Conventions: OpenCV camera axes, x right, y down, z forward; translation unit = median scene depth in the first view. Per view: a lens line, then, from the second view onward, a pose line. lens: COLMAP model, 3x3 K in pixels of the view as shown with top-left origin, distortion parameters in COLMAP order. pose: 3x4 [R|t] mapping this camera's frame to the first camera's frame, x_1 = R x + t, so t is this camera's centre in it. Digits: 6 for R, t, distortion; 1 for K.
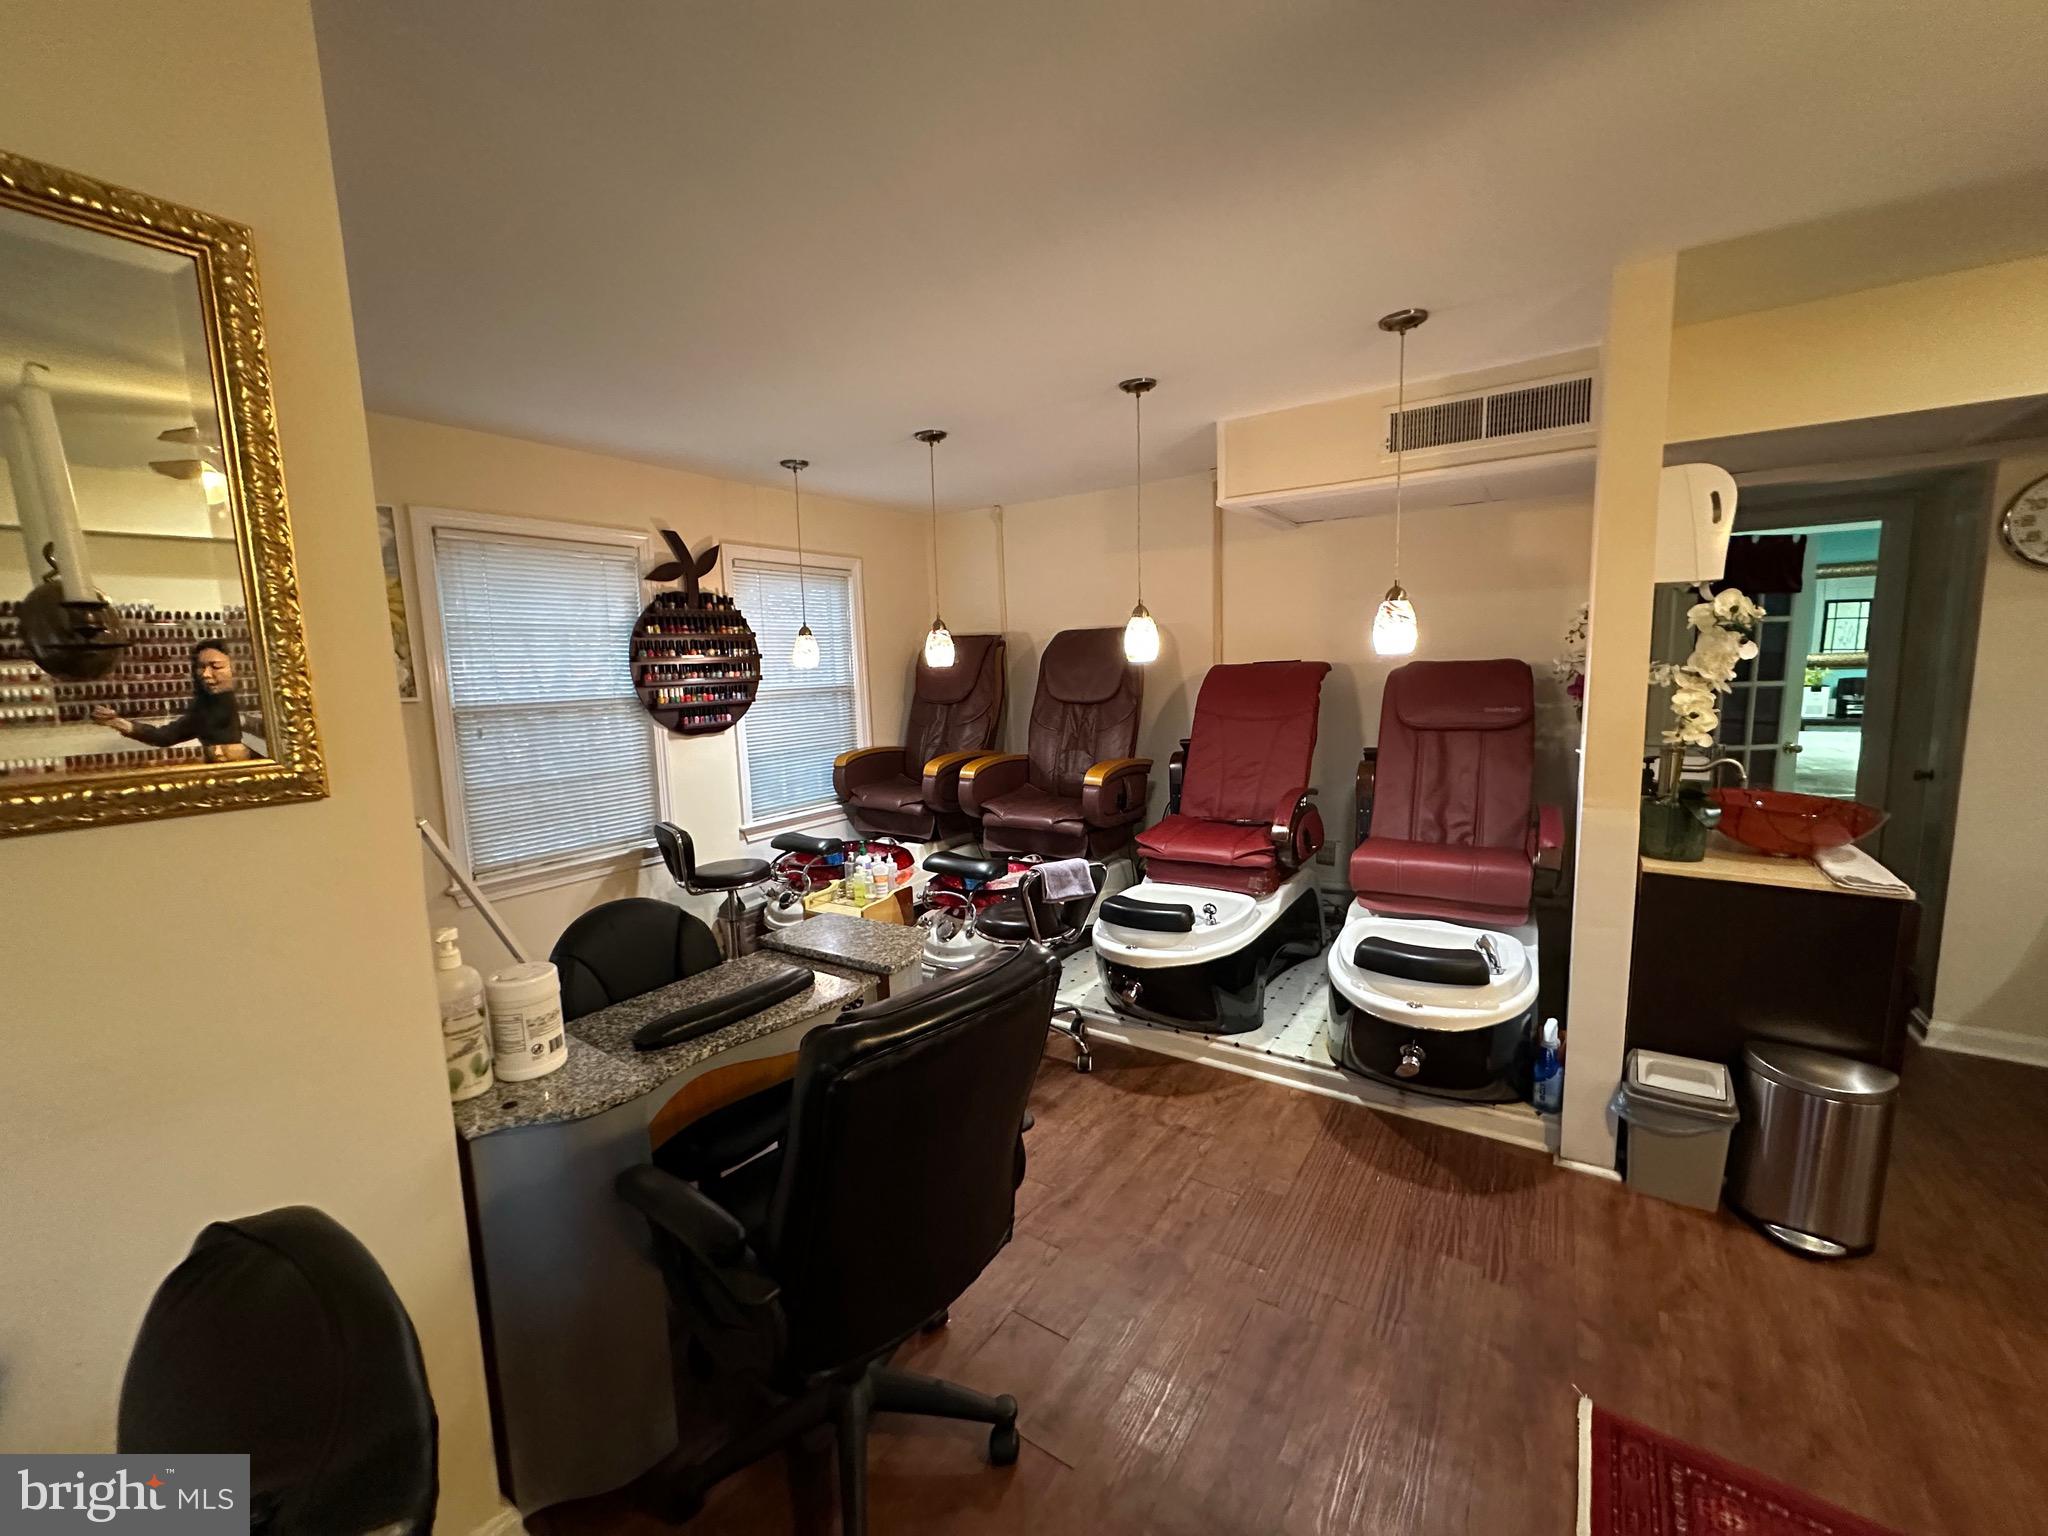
lens RADIAL K [[813.6, 0, 1022.3], [0, 813.6, 769.1], [0, 0, 1]] dist [-0.003287, 0.000771]
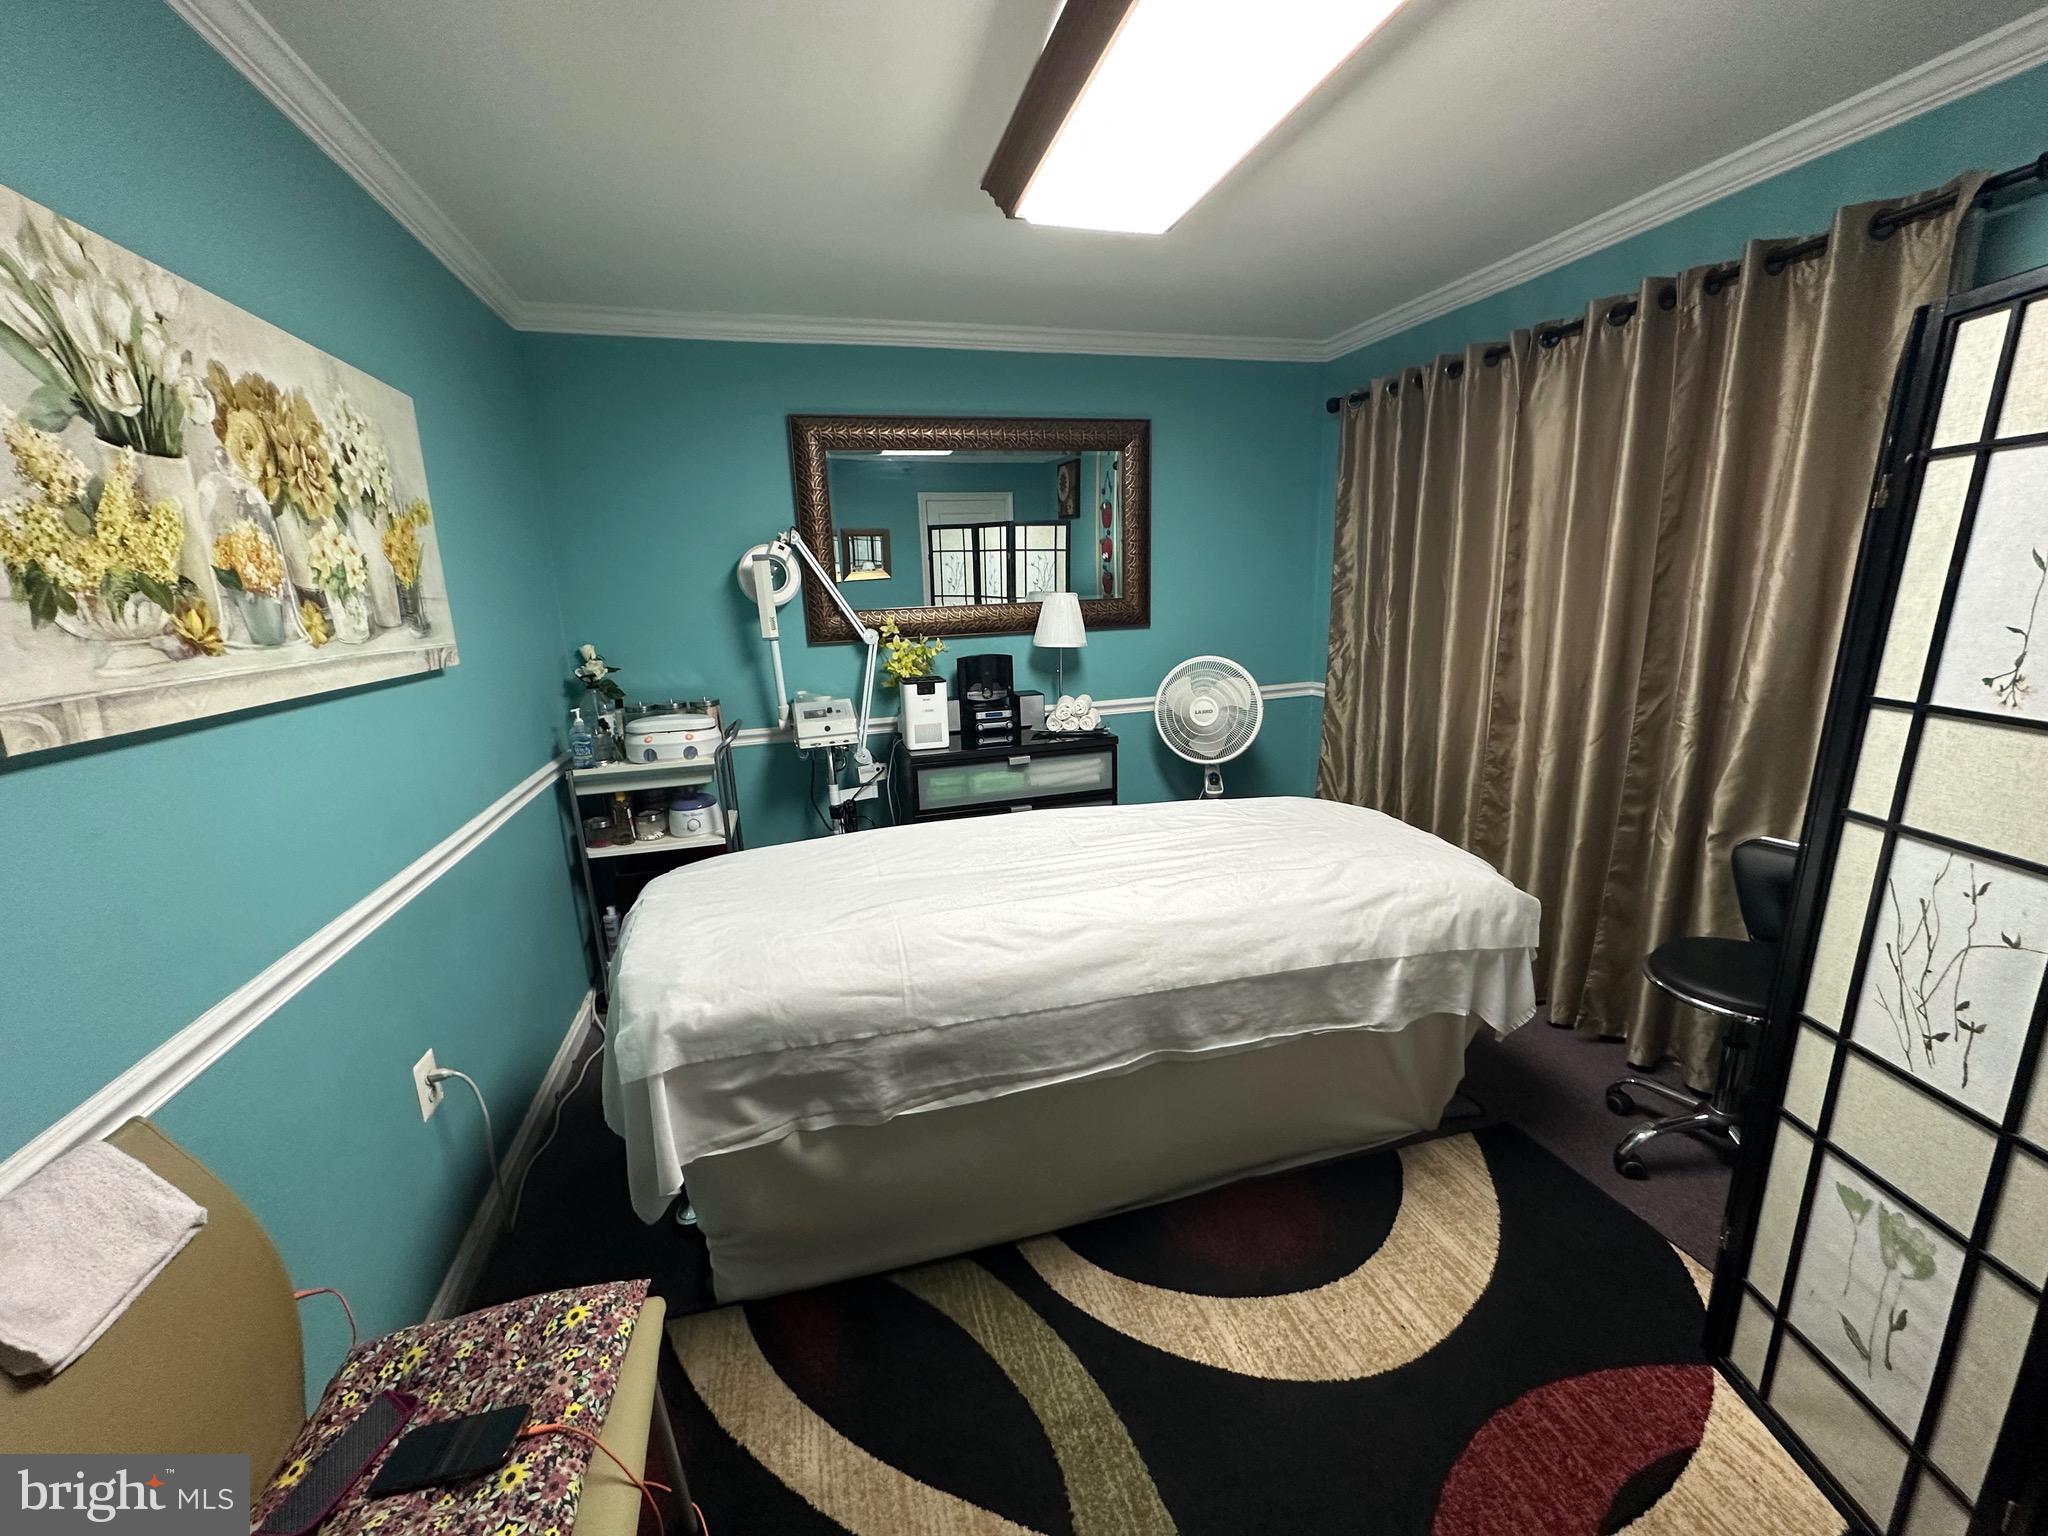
lens RADIAL K [[813.6, 0, 1022.3], [0, 813.6, 769.1], [0, 0, 1]] dist [-0.003287, 0.000771]
pose [[0.646366, -0.169661, 0.743926, 0.643161], [0.120764, 0.985424, 0.119811, -0.099067], [-0.753410, 0.012397, 0.657434, 0.636401]]
